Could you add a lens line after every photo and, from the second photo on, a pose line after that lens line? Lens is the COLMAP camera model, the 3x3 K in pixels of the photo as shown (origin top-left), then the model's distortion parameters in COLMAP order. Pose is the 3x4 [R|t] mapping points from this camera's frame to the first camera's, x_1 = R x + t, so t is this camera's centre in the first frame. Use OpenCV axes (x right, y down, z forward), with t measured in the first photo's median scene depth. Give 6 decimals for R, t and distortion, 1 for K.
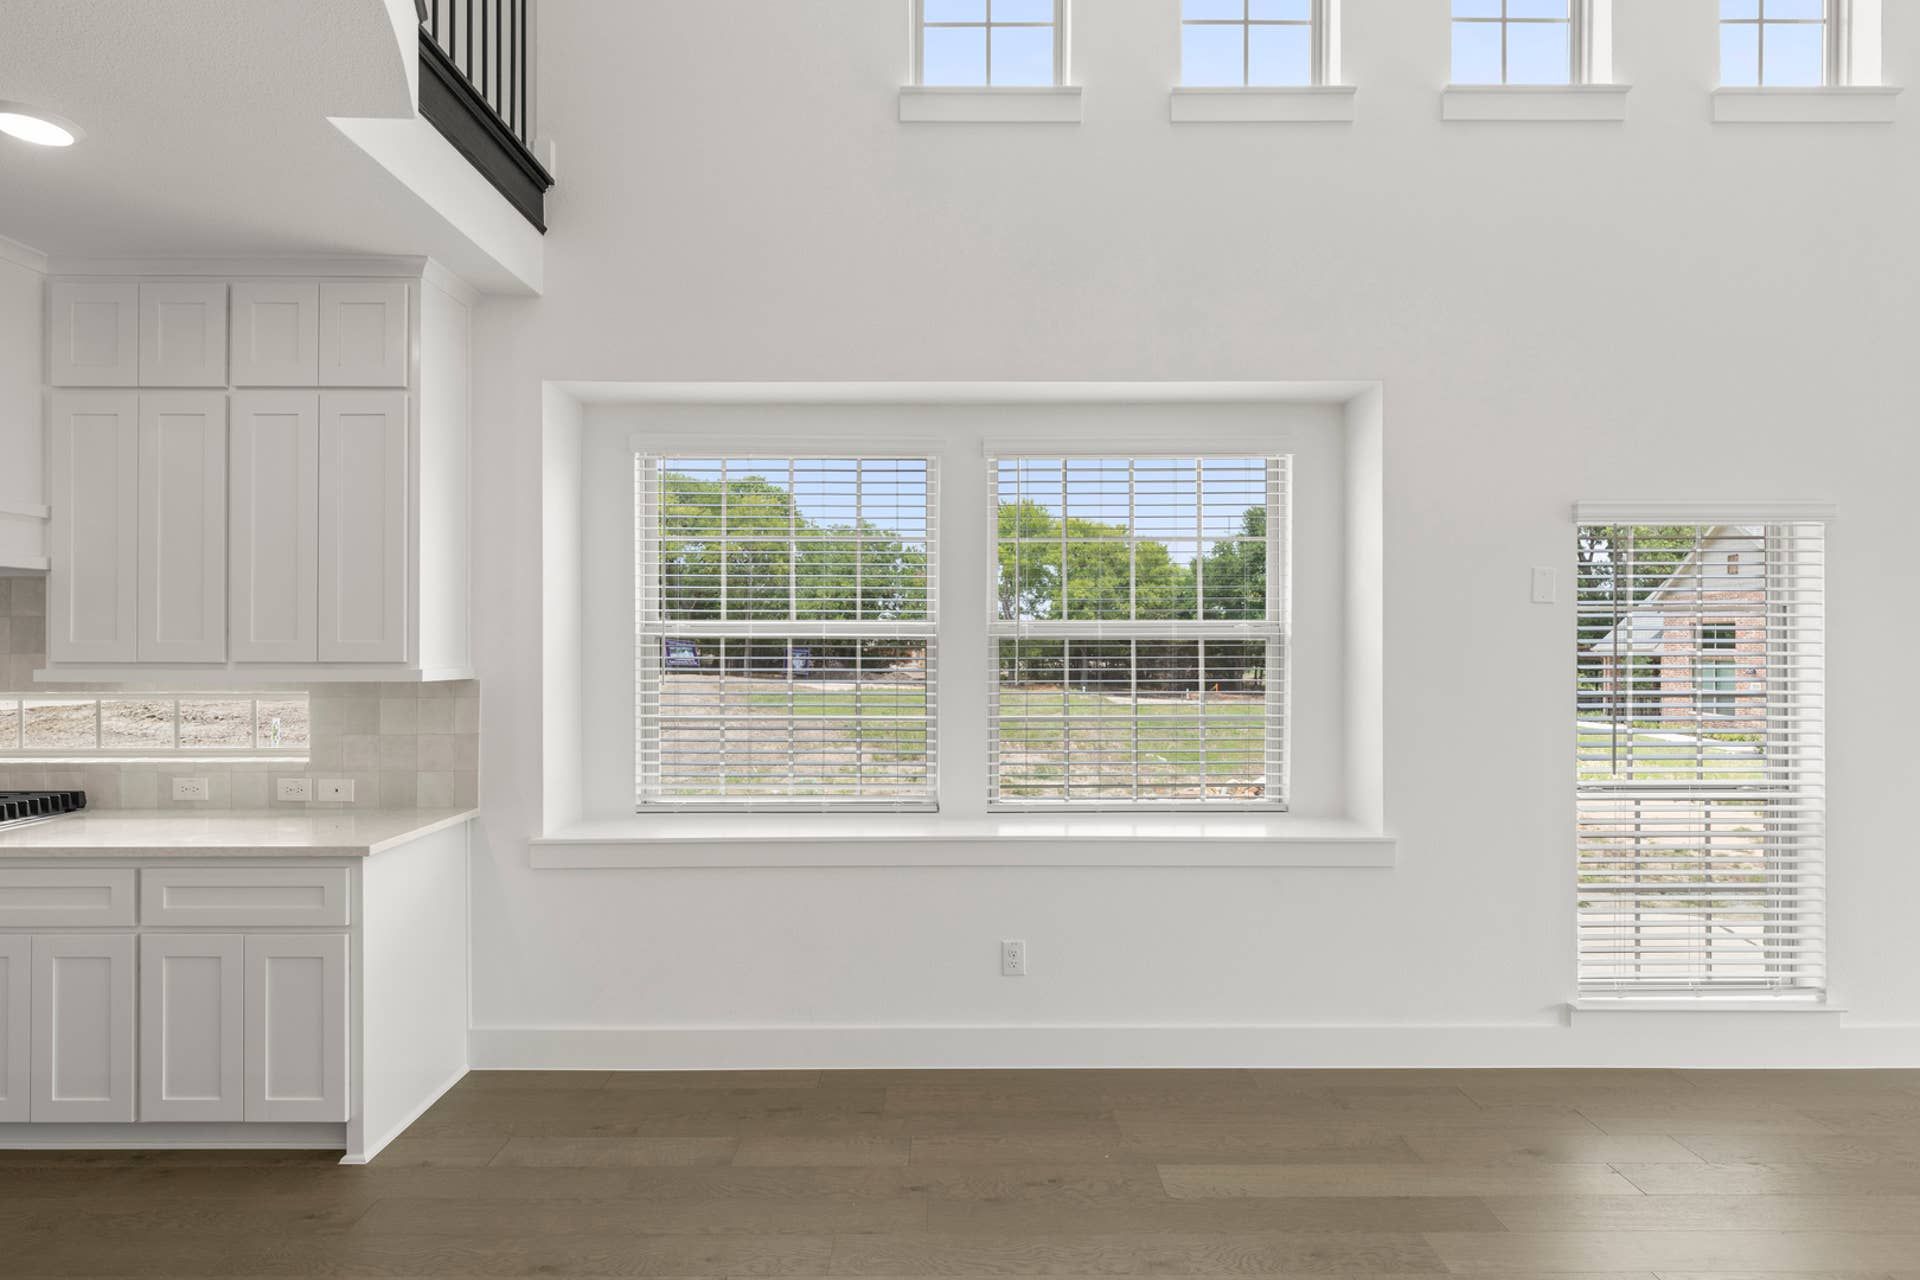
lens RADIAL K [[978.8, 0, 959.0], [0, 978.8, 646.3], [0, 0, 1]] dist [0.002946, -0.000499]
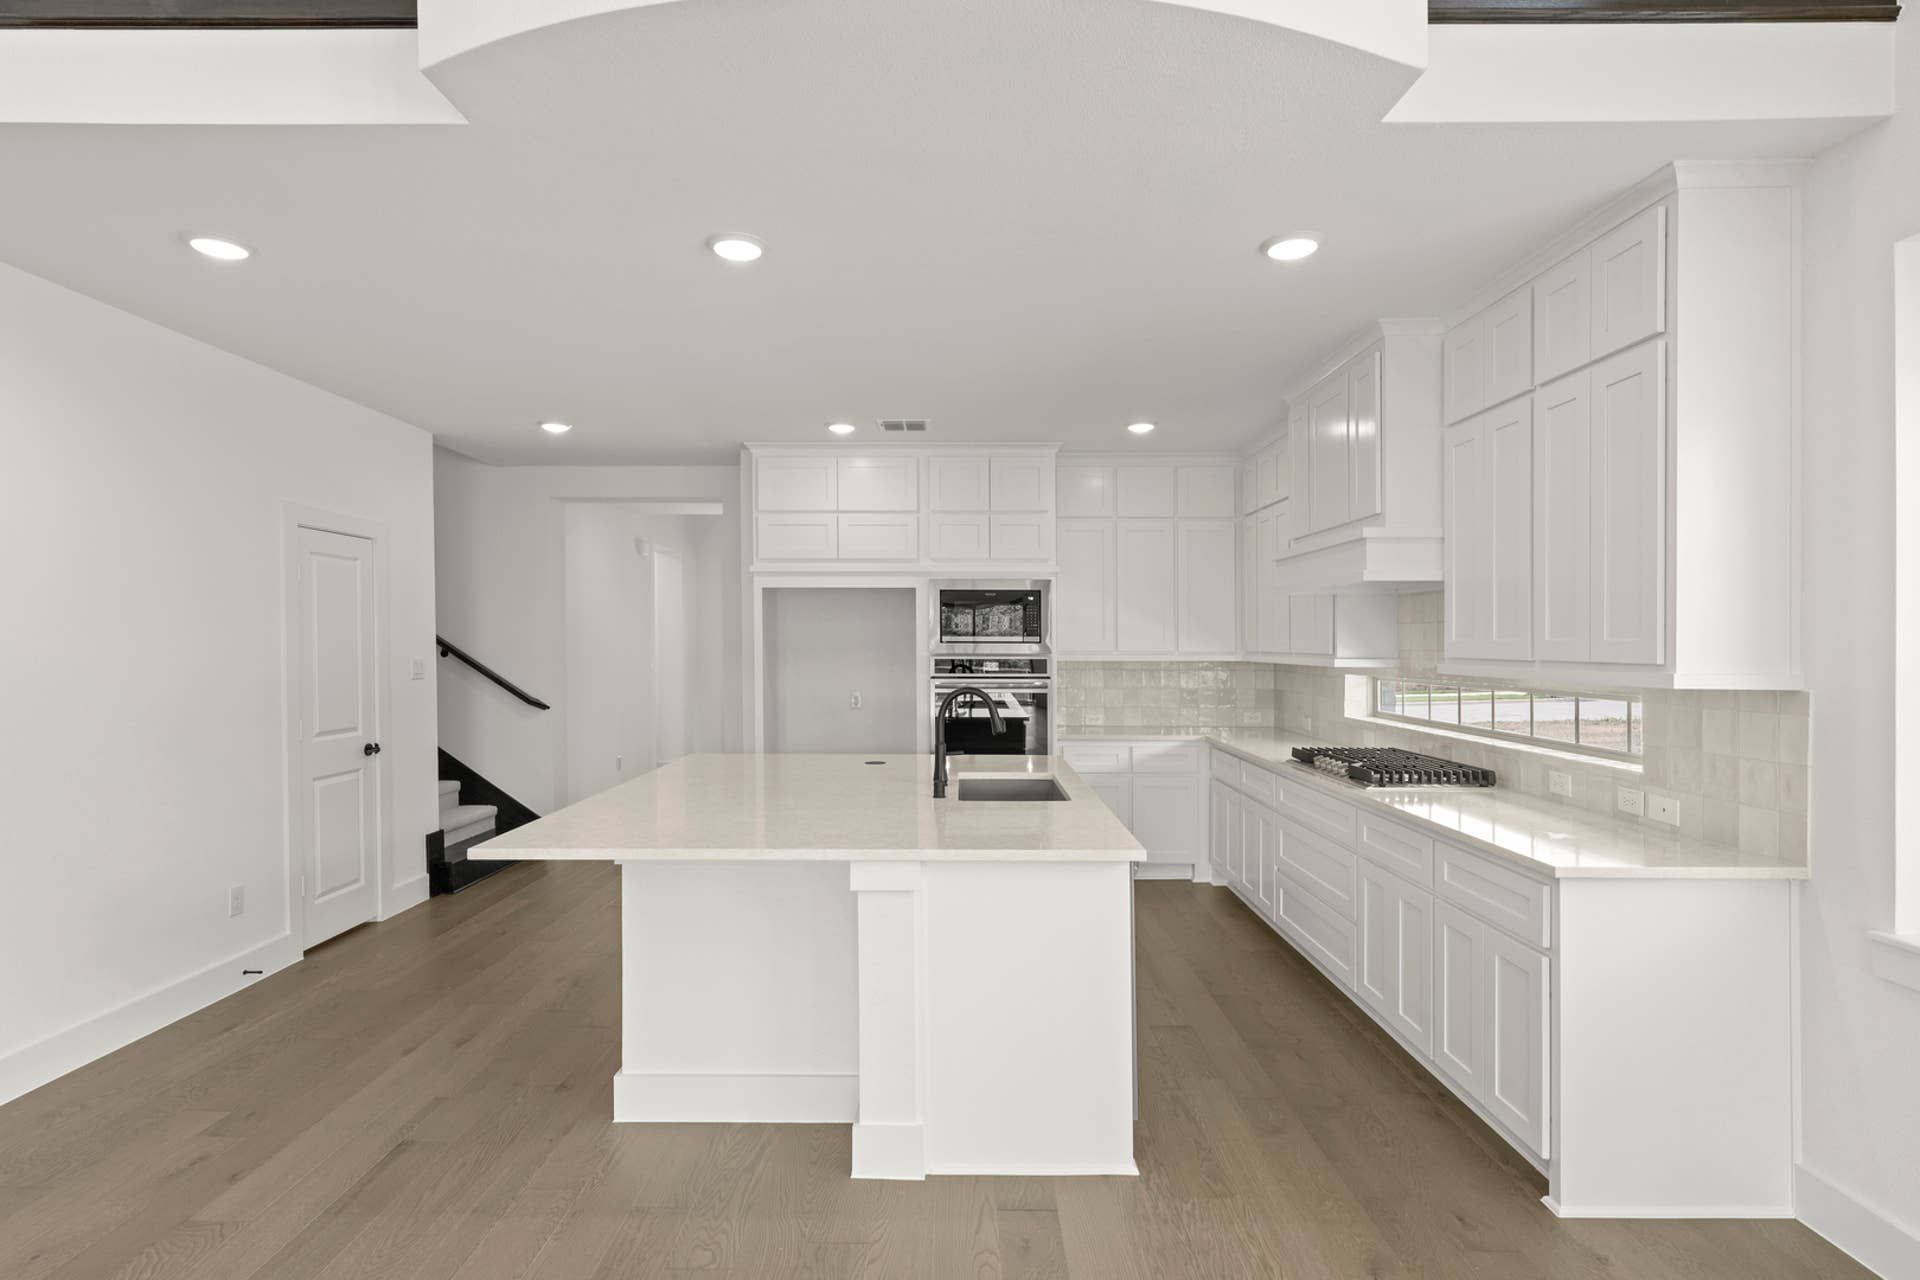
lens RADIAL K [[978.8, 0, 941.0], [0, 978.8, 651.8], [0, 0, 1]] dist [0.002946, -0.000499]
pose [[-0.024620, 0.010005, -0.999647, 0.282109], [-0.003708, 0.999942, 0.010099, -0.000711], [0.999690, 0.003956, -0.024581, 0.412713]]
